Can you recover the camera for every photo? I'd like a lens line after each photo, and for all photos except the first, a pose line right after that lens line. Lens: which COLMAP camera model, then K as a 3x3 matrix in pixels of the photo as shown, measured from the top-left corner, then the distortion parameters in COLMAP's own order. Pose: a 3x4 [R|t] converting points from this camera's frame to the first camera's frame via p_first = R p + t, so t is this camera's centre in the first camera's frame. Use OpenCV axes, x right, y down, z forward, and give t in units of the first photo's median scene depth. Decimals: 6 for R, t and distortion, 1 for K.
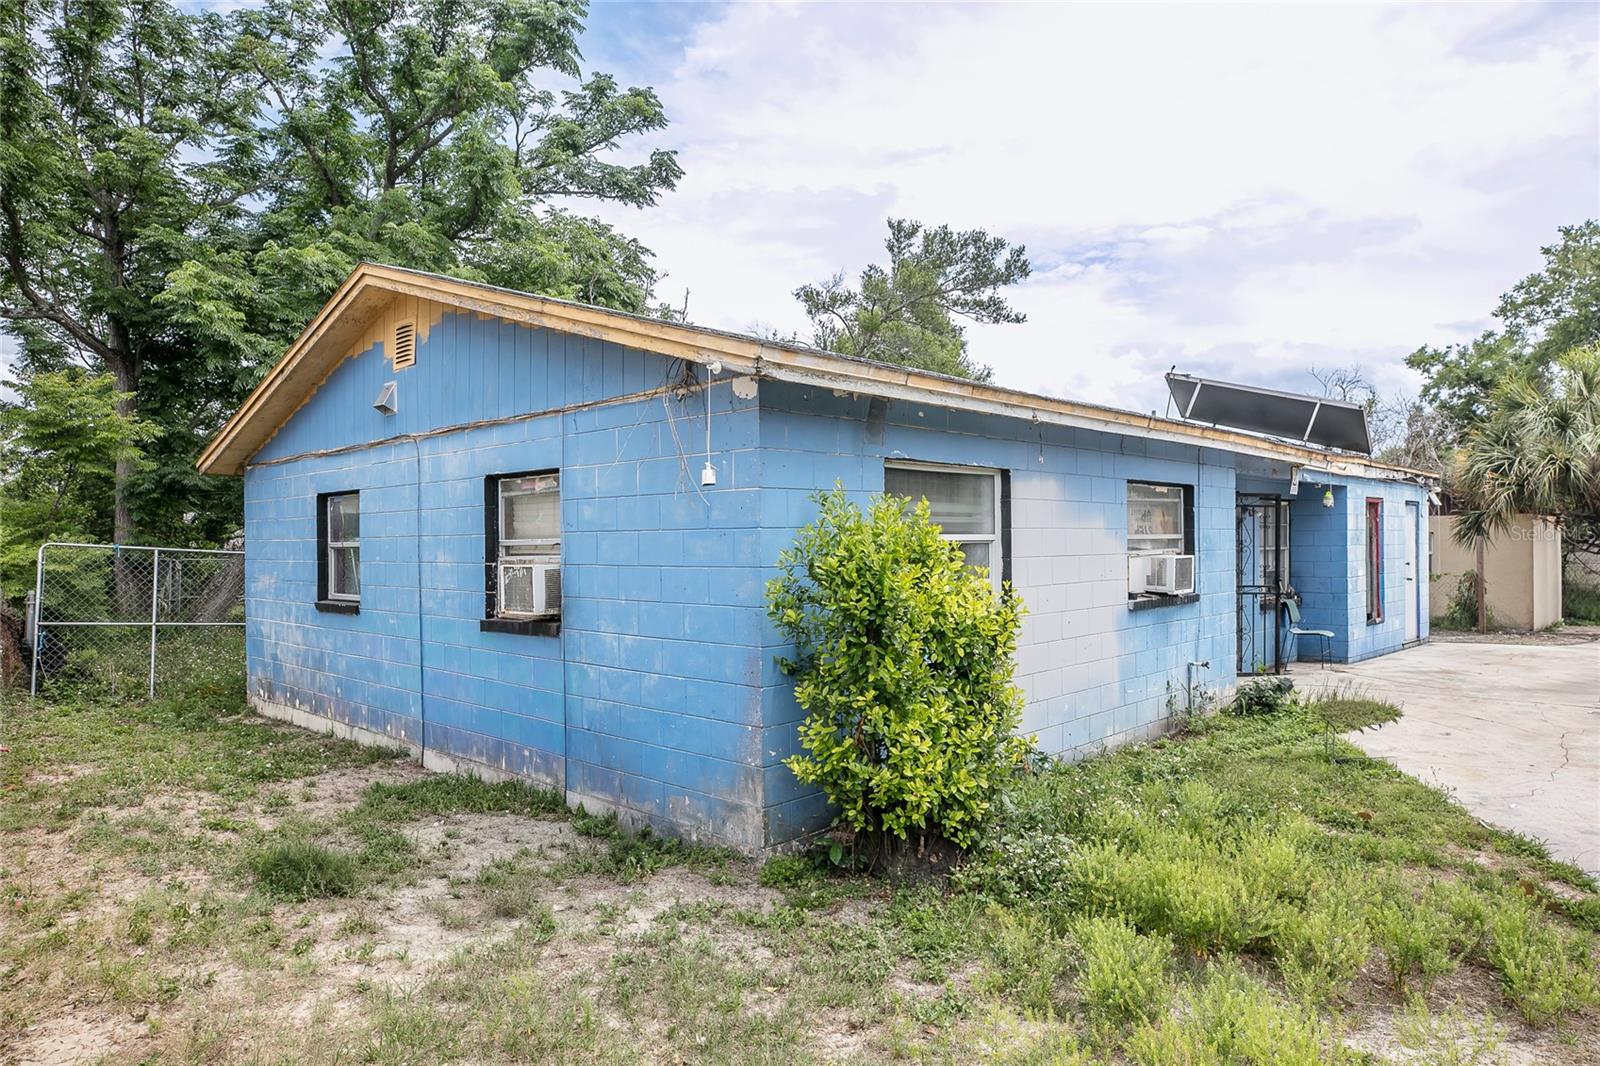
lens RADIAL K [[986.6, 0, 800.0], [0, 986.6, 533.0], [0, 0, 1]] dist [-0.028098, 0.028458]
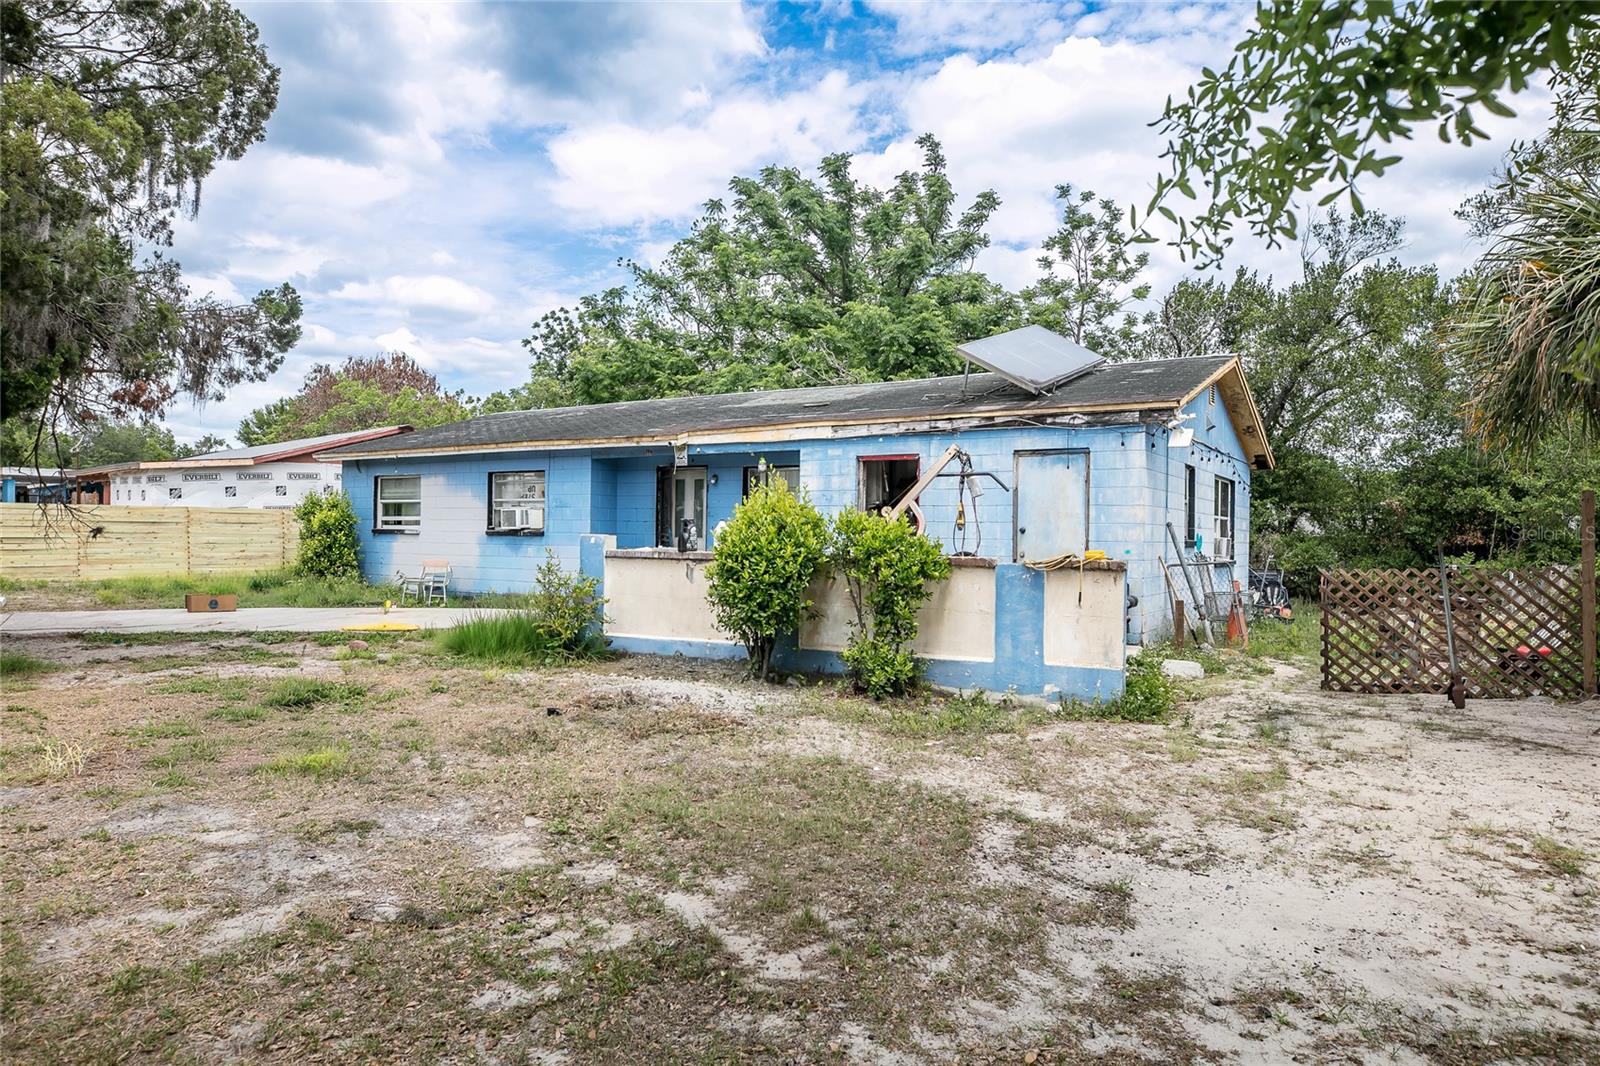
lens RADIAL K [[986.6, 0, 800.0], [0, 986.6, 533.0], [0, 0, 1]] dist [-0.028098, 0.028458]
pose [[0.203205, 0.009922, -0.979086, 1.576797], [-0.007194, 0.999937, 0.008640, 0.032297], [0.979110, 0.005288, 0.203264, 0.772353]]
